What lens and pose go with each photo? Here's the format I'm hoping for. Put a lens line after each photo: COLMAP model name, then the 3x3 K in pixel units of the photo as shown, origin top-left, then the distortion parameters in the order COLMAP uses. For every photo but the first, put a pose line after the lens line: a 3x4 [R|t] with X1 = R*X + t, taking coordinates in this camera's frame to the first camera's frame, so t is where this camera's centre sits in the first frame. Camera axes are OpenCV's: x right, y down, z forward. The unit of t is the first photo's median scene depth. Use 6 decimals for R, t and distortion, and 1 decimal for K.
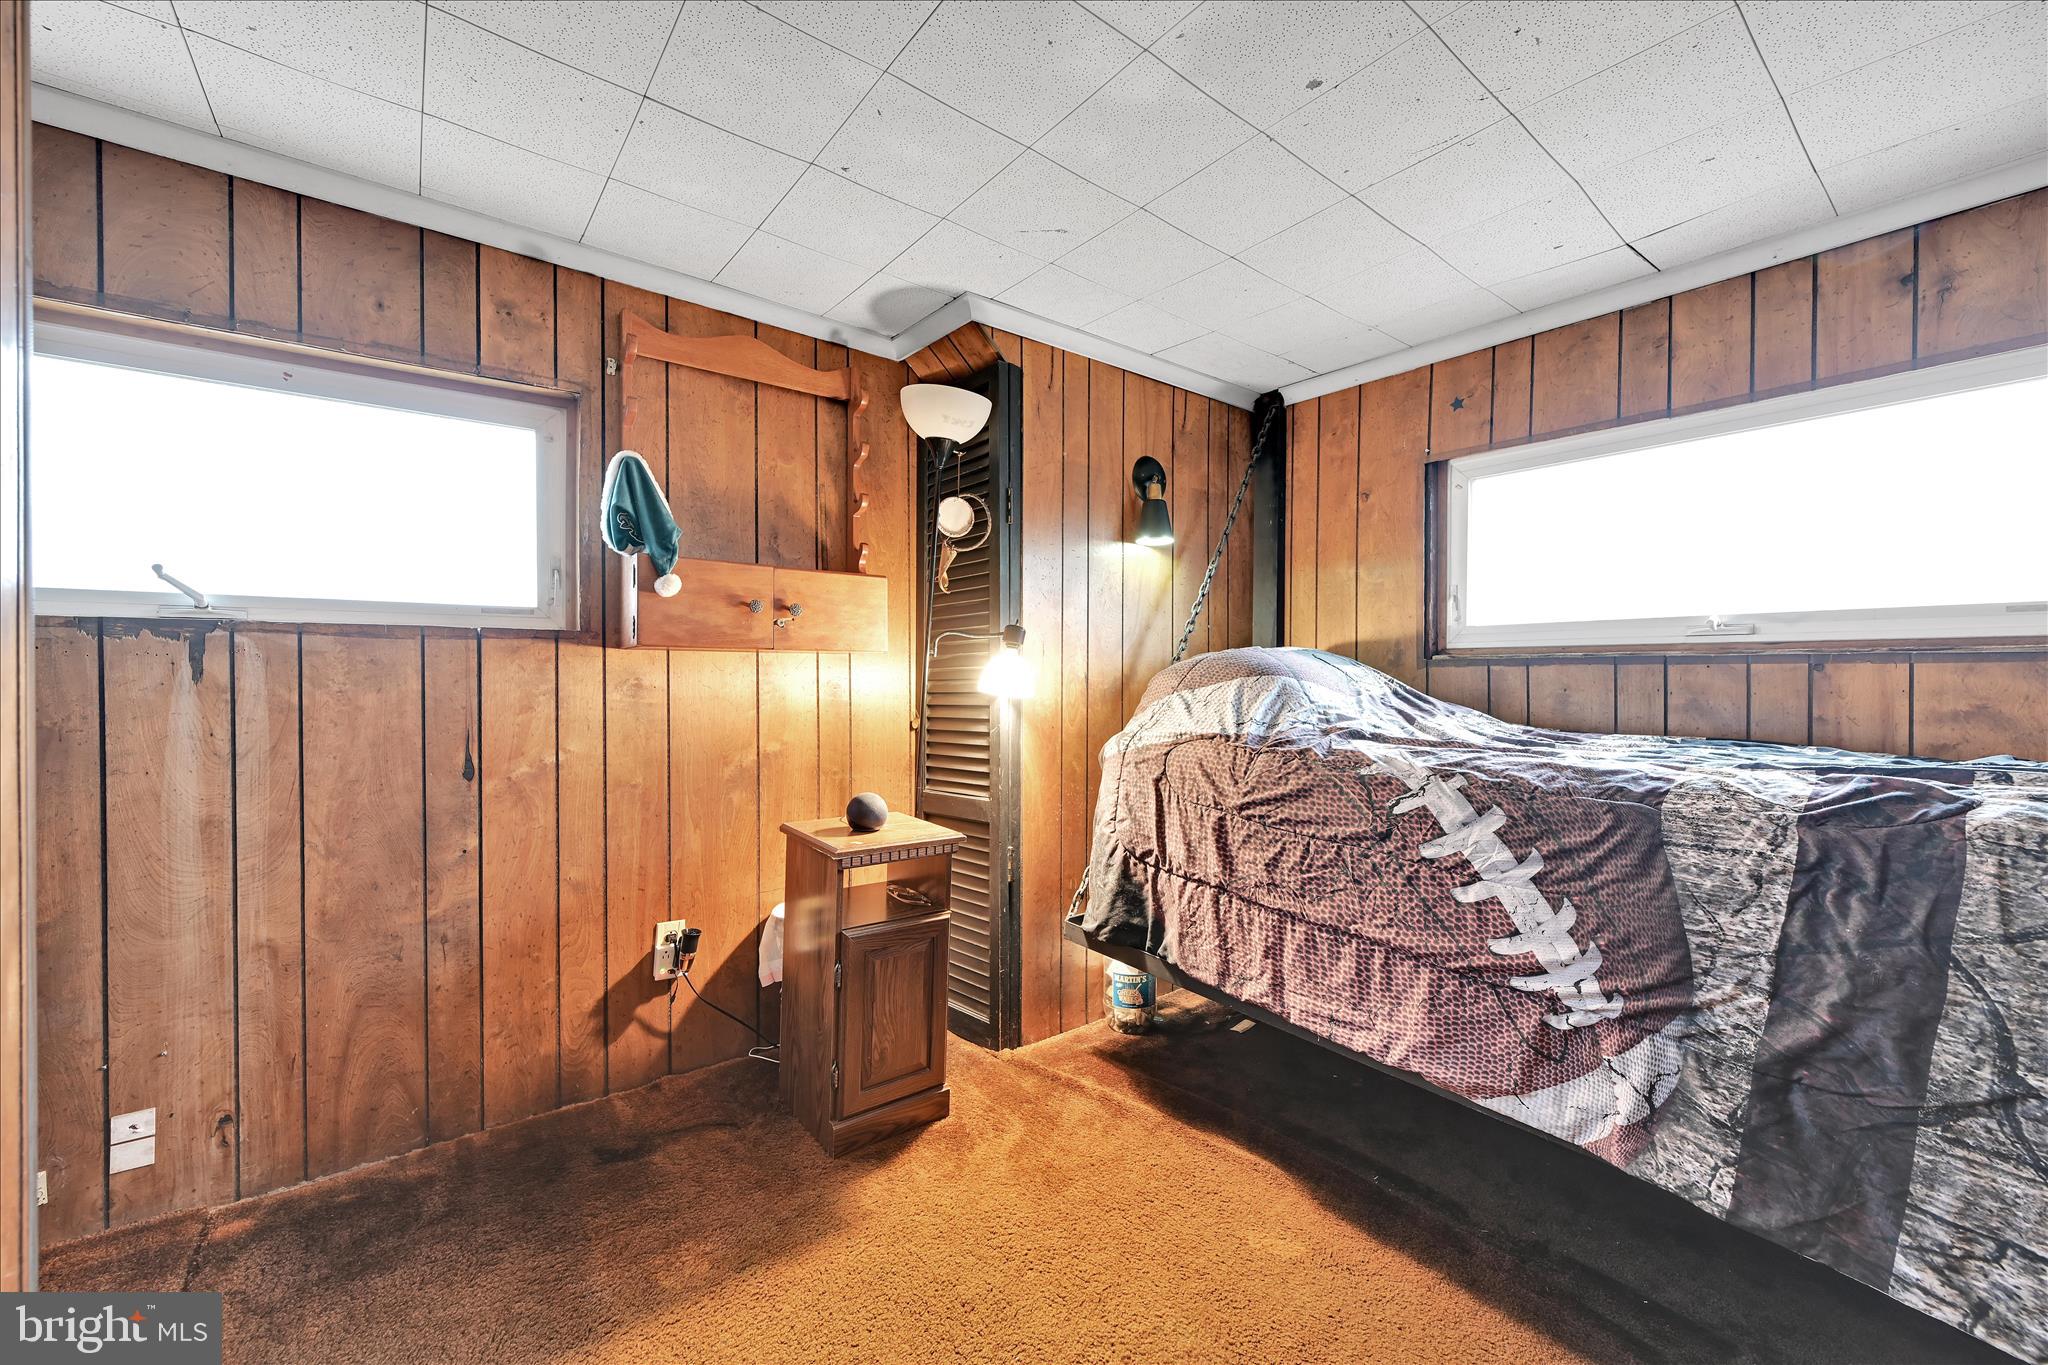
lens RADIAL K [[810.1, 0, 1026.1], [0, 810.1, 685.1], [0, 0, 1]] dist [-0.001634, -0.000169]
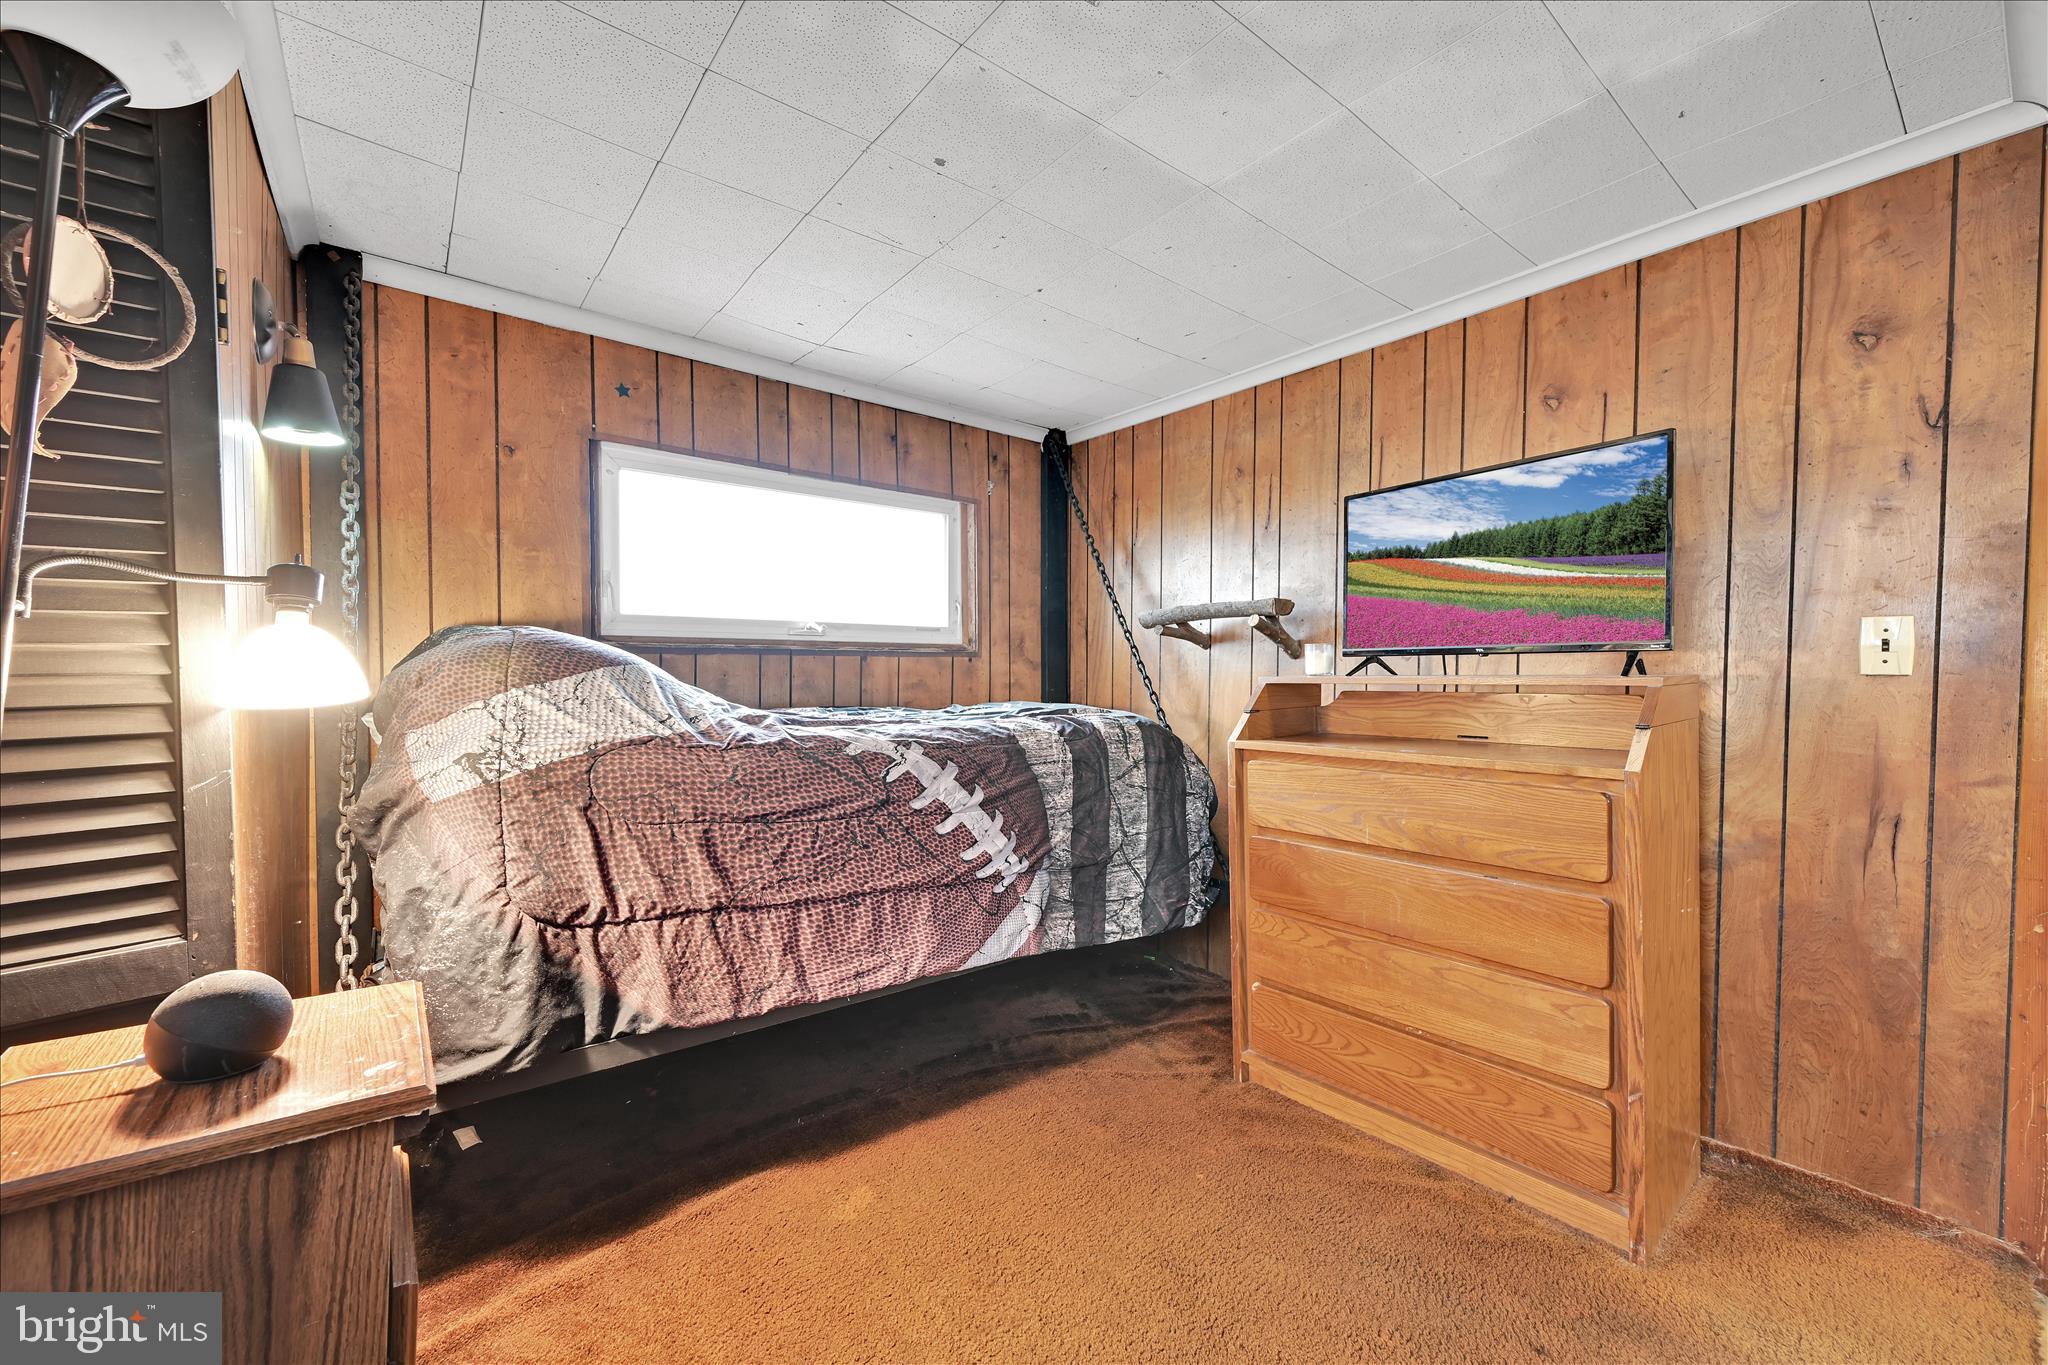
lens RADIAL K [[810.1, 0, 1026.0], [0, 810.1, 682.1], [0, 0, 1]] dist [-0.001634, -0.000169]
pose [[-0.007398, -0.029011, 0.999552, -0.694155], [-0.001167, 0.999579, 0.029003, -0.024145], [-0.999972, -0.000952, -0.007428, 0.733066]]
